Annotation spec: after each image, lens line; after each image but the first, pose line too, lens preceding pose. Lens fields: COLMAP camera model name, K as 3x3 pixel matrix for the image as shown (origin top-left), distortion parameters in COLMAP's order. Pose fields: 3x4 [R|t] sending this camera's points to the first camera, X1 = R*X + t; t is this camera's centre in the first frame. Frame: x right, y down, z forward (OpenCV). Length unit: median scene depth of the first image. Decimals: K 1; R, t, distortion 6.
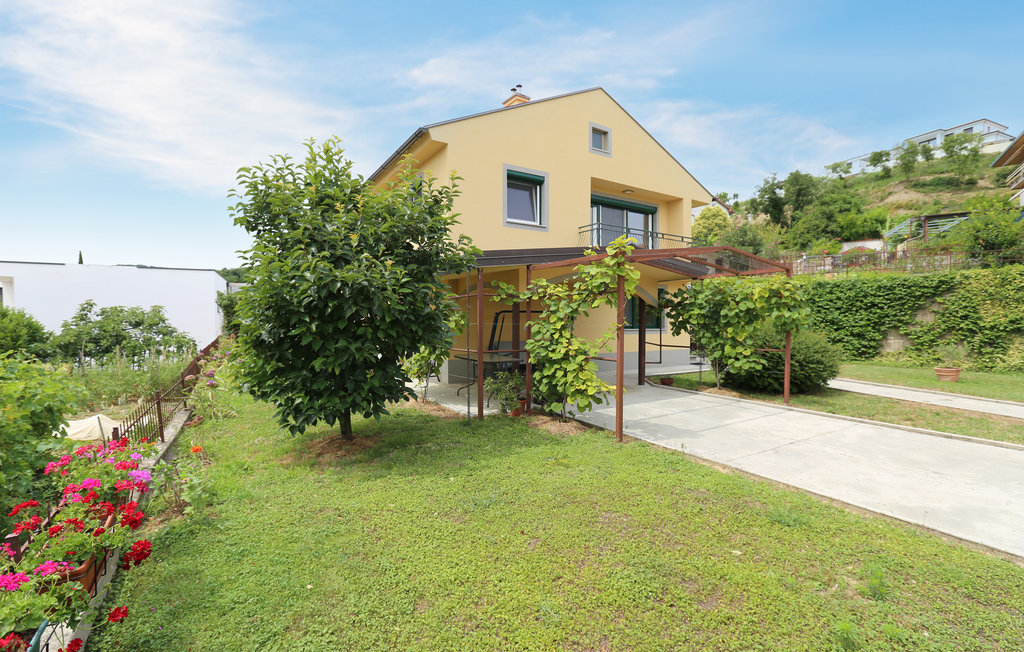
lens RADIAL K [[471.7, 0, 512.0], [0, 471.7, 326.0], [0, 0, 1]] dist [-0.023050, -0.000021]
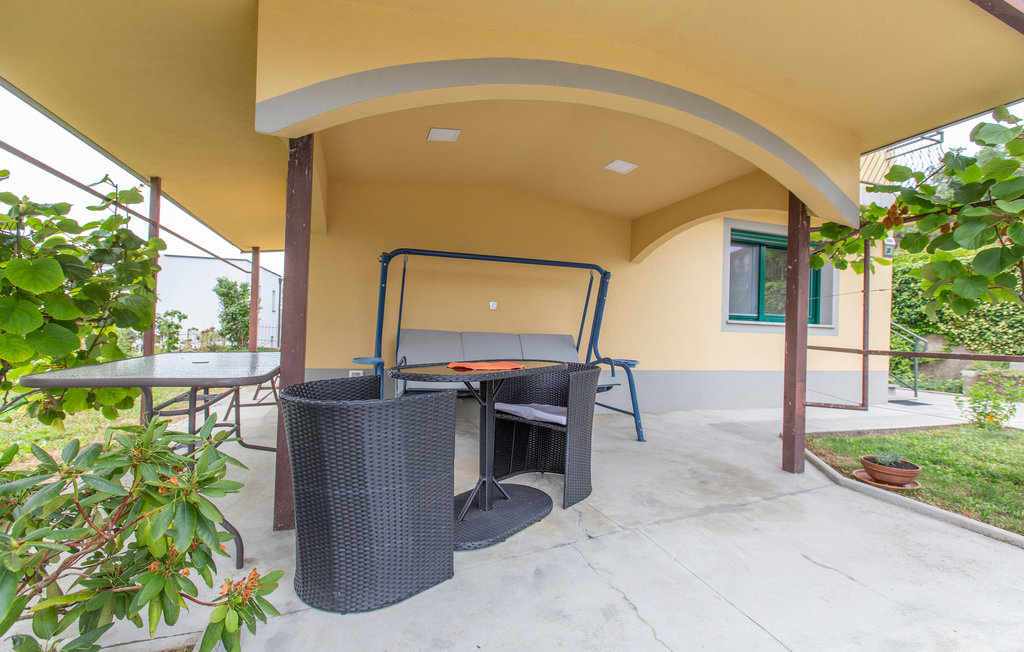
lens RADIAL K [[471.7, 0, 512.0], [0, 471.7, 326.0], [0, 0, 1]] dist [-0.023050, -0.000021]
pose [[0.969582, 0.023505, -0.243637, 0.147654], [-0.031249, 0.999120, -0.027966, 0.036698], [0.242766, 0.034729, 0.969463, 0.586491]]
